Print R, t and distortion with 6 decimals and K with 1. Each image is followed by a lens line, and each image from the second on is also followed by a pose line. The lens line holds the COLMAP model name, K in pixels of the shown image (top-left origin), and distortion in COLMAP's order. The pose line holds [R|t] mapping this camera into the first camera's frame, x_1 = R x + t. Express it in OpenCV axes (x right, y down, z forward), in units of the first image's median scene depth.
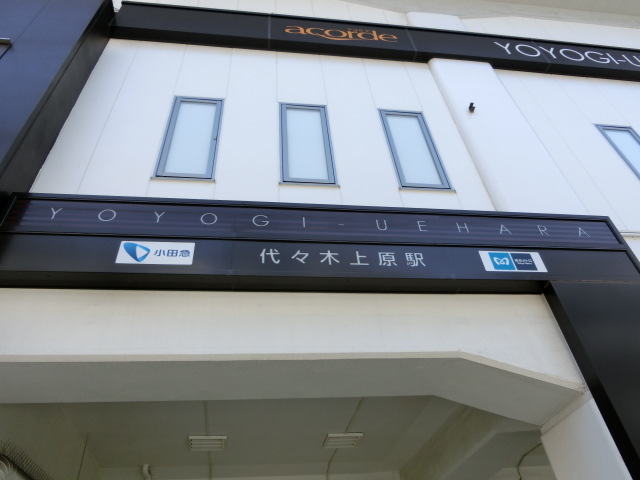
lens RADIAL K [[444.5, 0, 321.0], [0, 444.5, 231.6], [0, 0, 1]] dist [-0.031080, 0.006215]
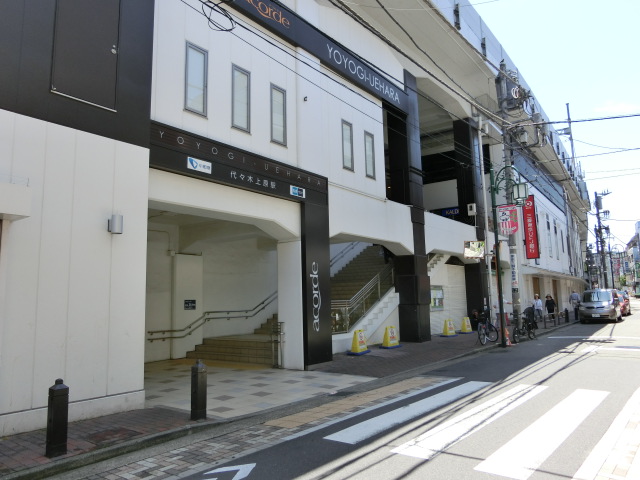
lens RADIAL K [[468.9, 0, 320.0], [0, 468.9, 240.0], [0, 0, 1]] dist [-0.031519, 0.003706]
pose [[0.684530, 0.138362, 0.715734, -1.563284], [-0.506791, 0.796073, 0.330803, -0.748035], [-0.524006, -0.589172, 0.615056, -1.087821]]
